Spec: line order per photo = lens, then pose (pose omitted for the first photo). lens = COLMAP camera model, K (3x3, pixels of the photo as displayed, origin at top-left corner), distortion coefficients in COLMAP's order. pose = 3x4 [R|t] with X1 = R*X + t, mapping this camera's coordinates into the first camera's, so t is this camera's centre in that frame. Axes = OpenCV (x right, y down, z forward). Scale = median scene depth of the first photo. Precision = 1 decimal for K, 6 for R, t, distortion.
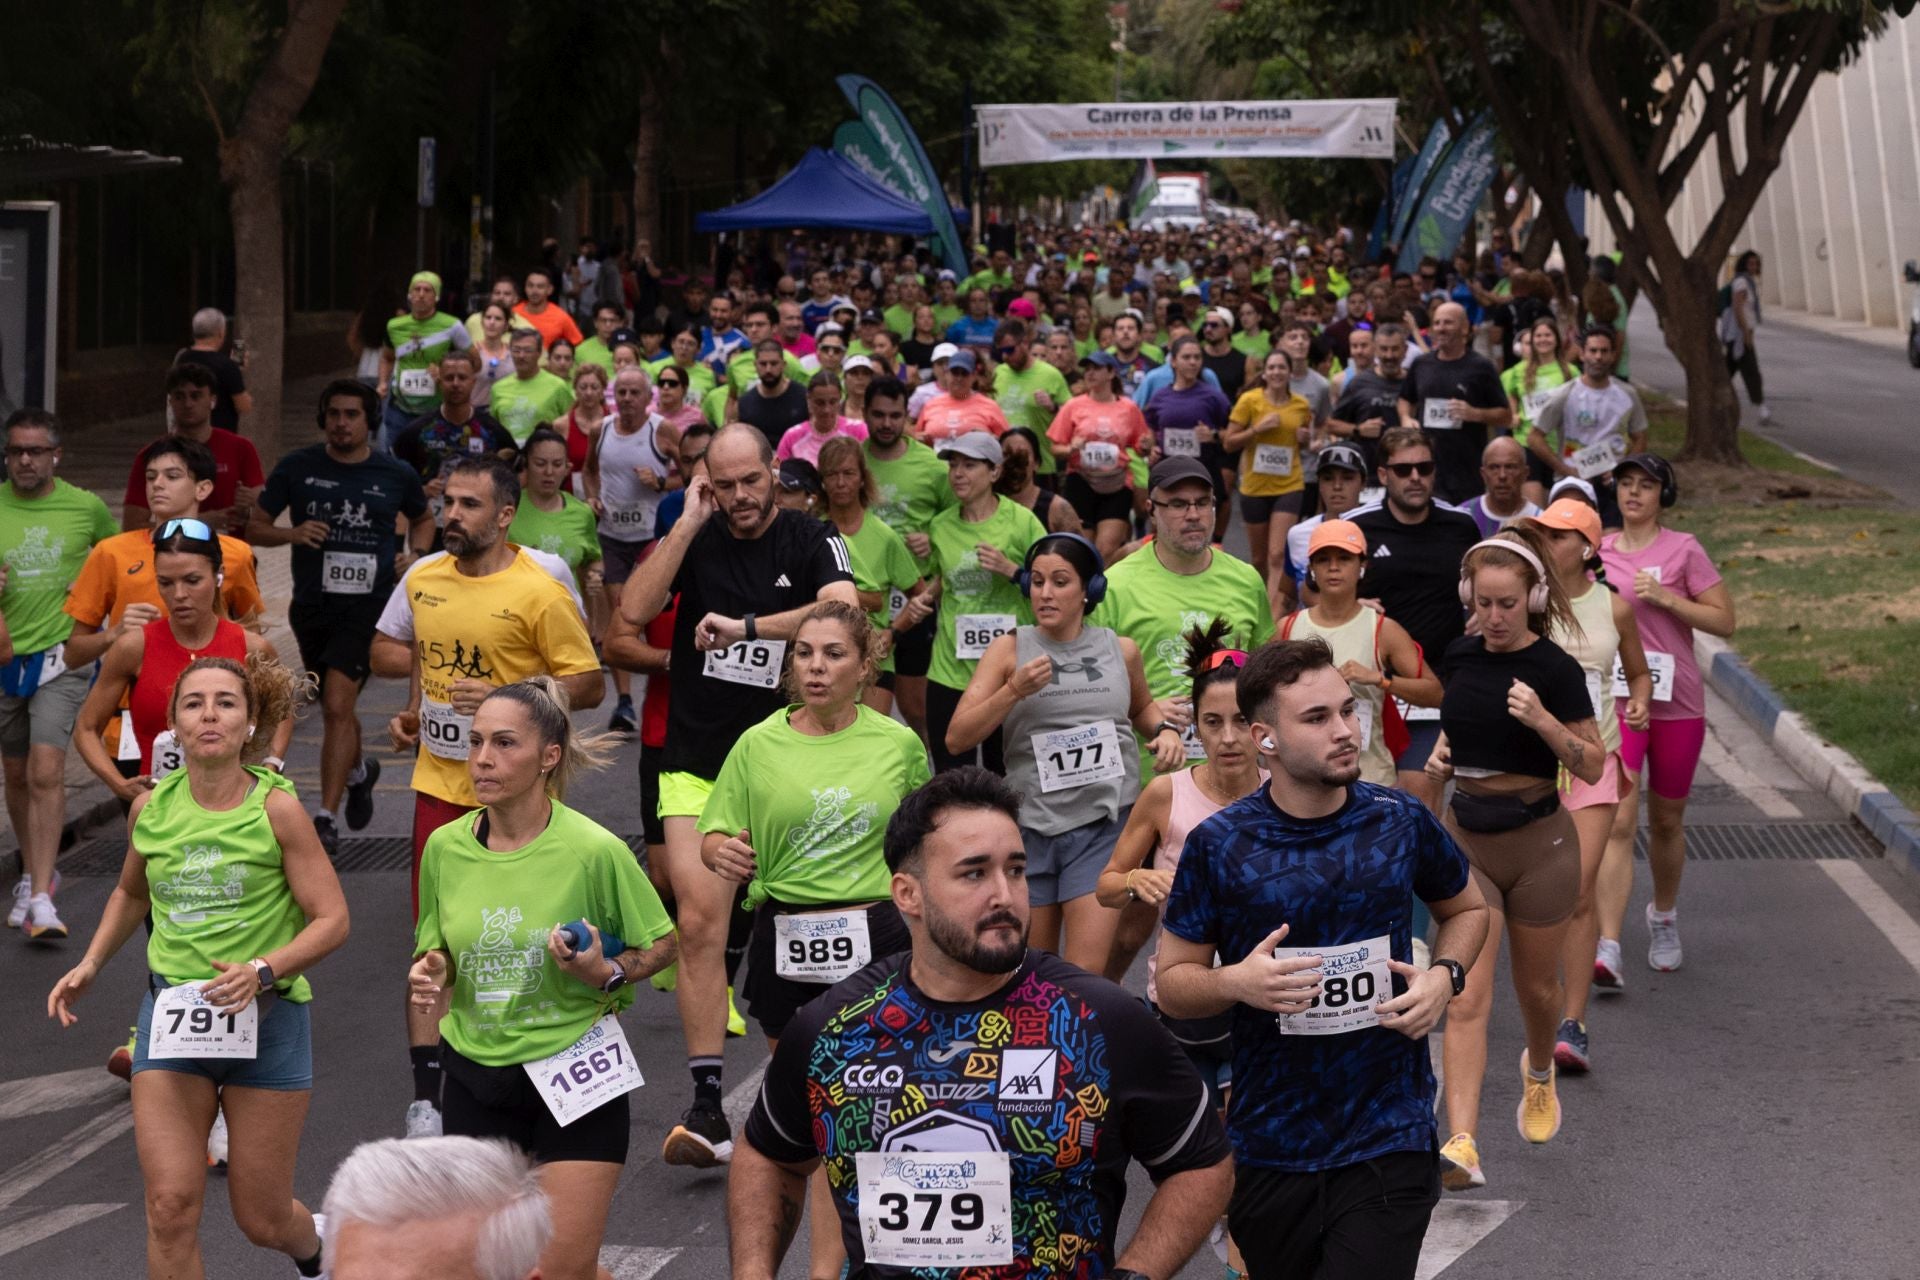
lens RADIAL K [[10552.4, 0, 940.8], [0, 10552.4, 689.3], [0, 0, 1]] dist [0.211355, 0.000000]
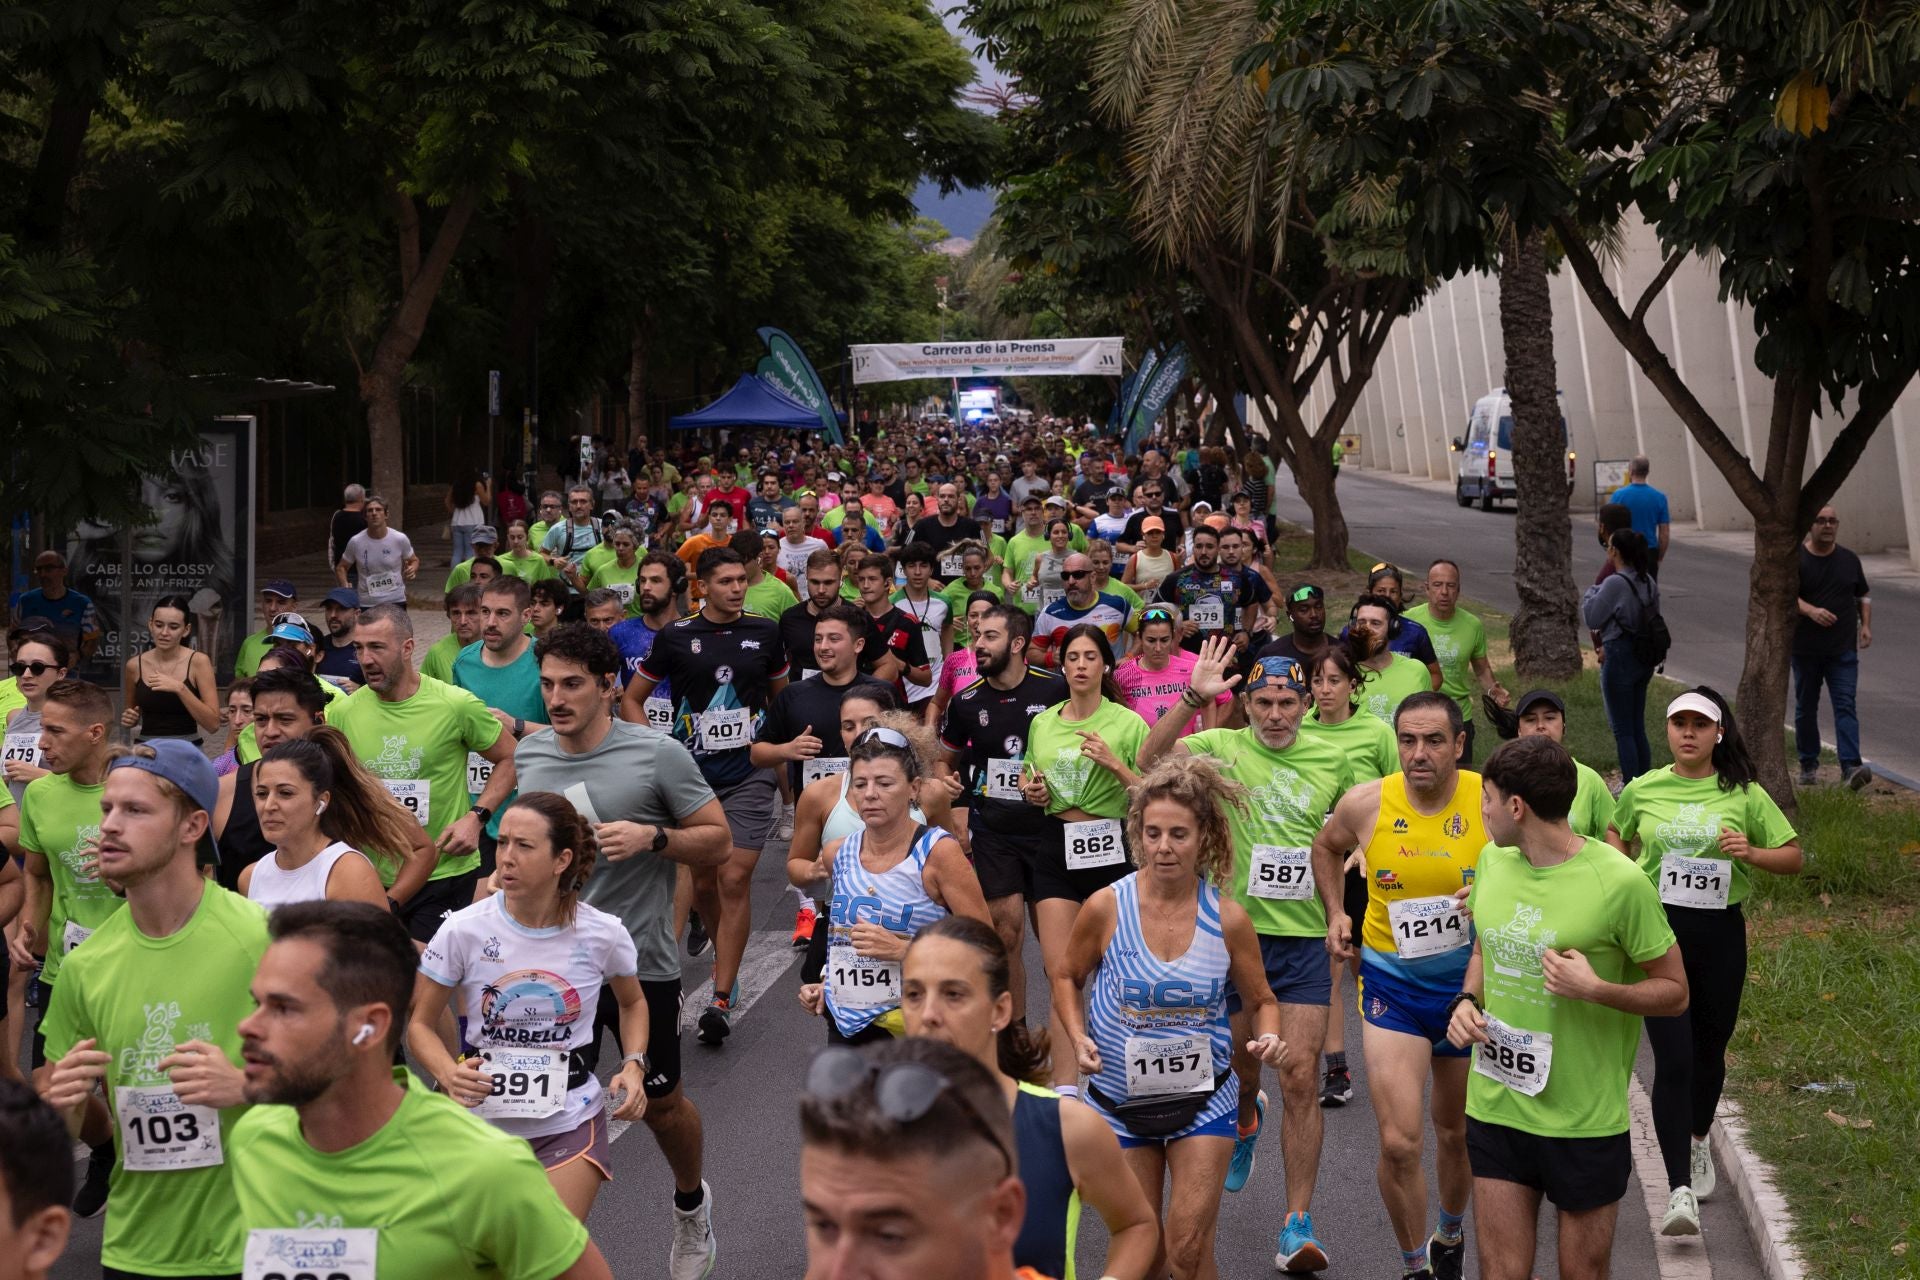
lens RADIAL K [[10552.4, 0, 1011.0], [0, 10552.4, 554.7], [0, 0, 1]] dist [0.211355, 0.000000]
pose [[0.998937, -0.013772, 0.043984, -0.041255], [0.015060, 0.999463, -0.029090, 0.020313], [-0.043560, 0.029722, 0.998609, -0.534464]]
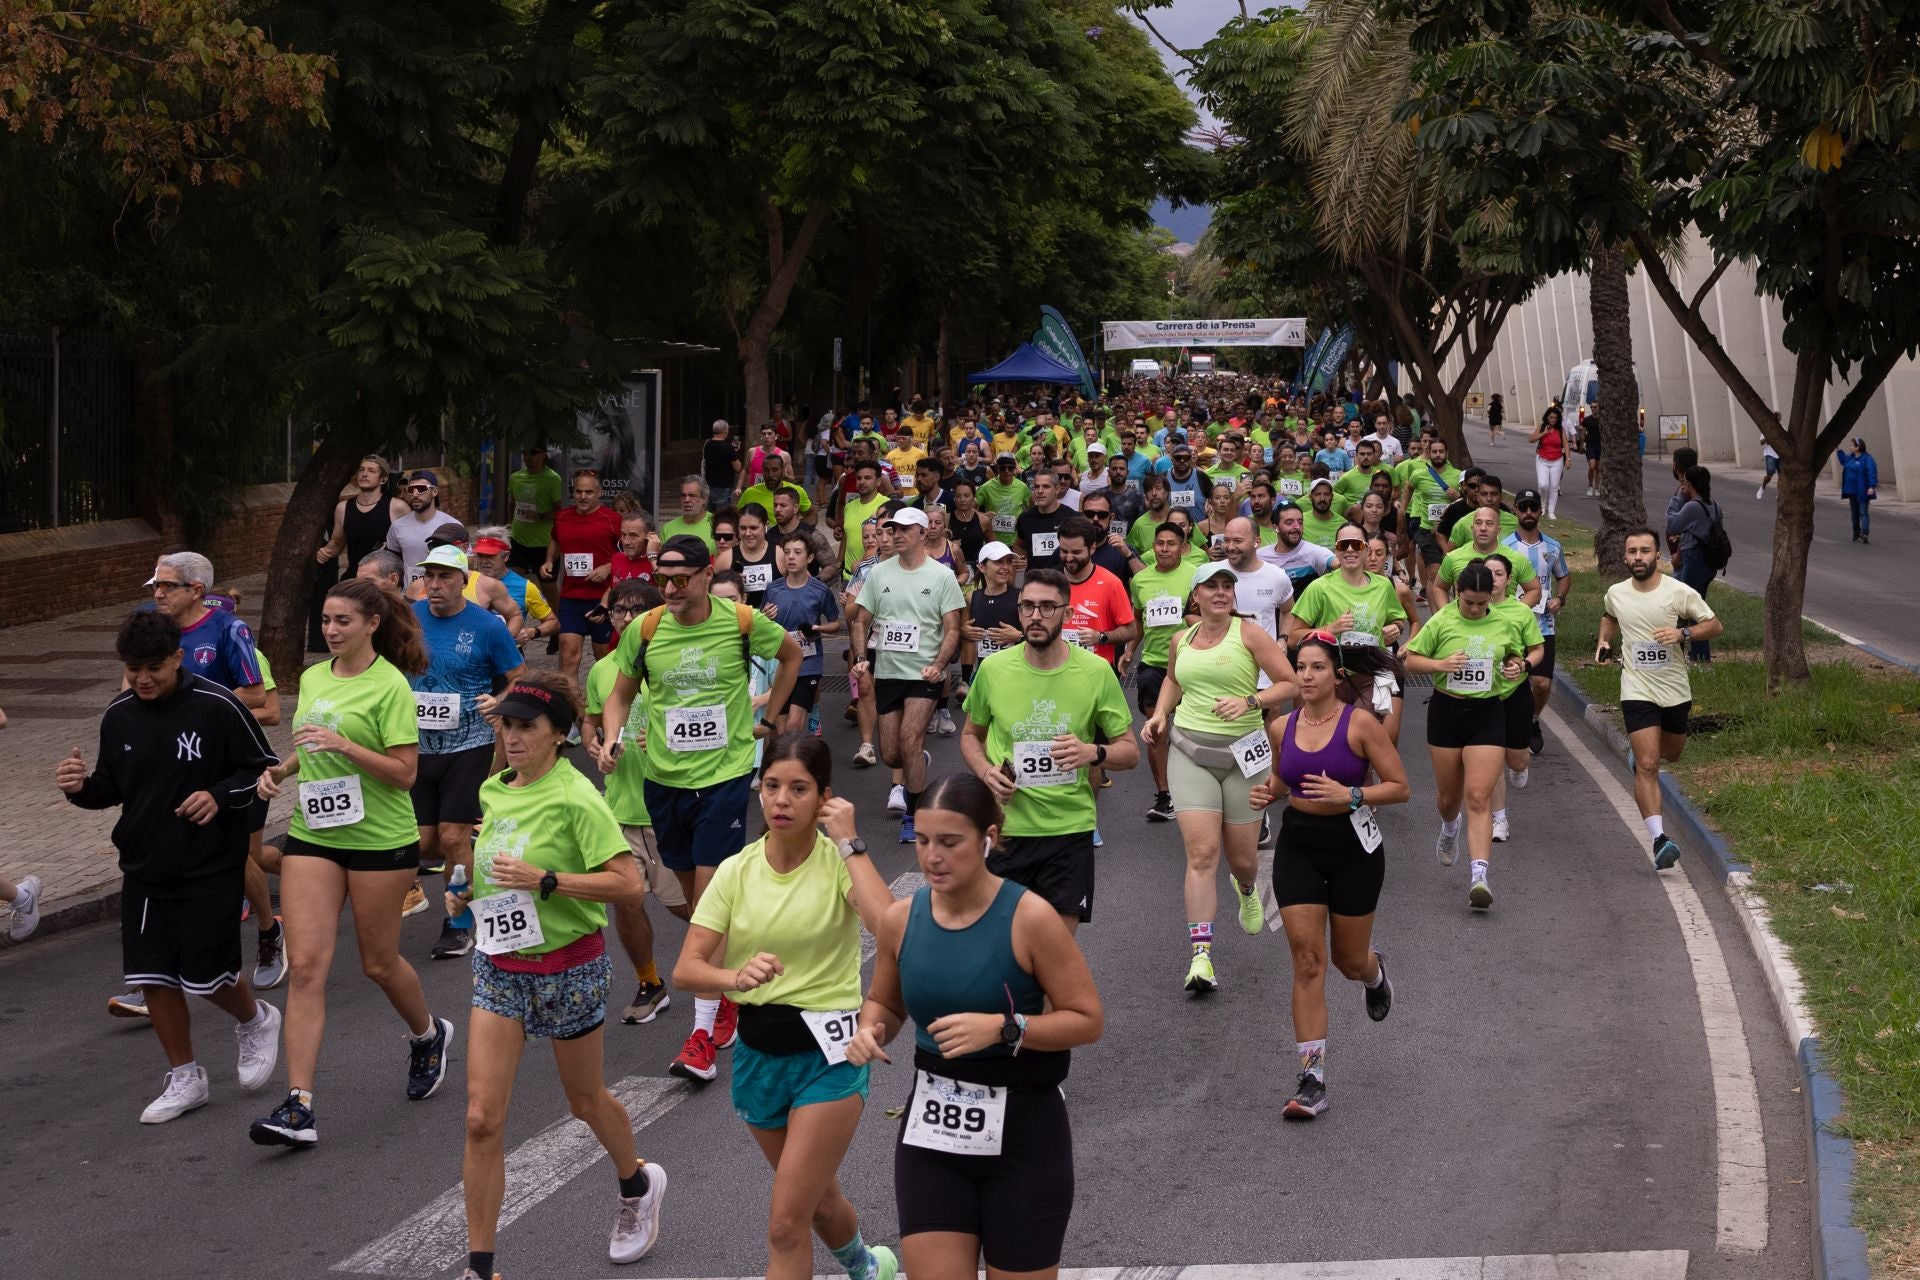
lens RADIAL K [[10552.4, 0, 965.8], [0, 10552.4, 631.5], [0, 0, 1]] dist [0.211355, 0.000000]
pose [[0.999756, -0.001842, 0.022022, -0.068726], [0.002268, 0.999810, -0.019362, 0.044967], [-0.021982, 0.019407, 0.999570, -1.056281]]
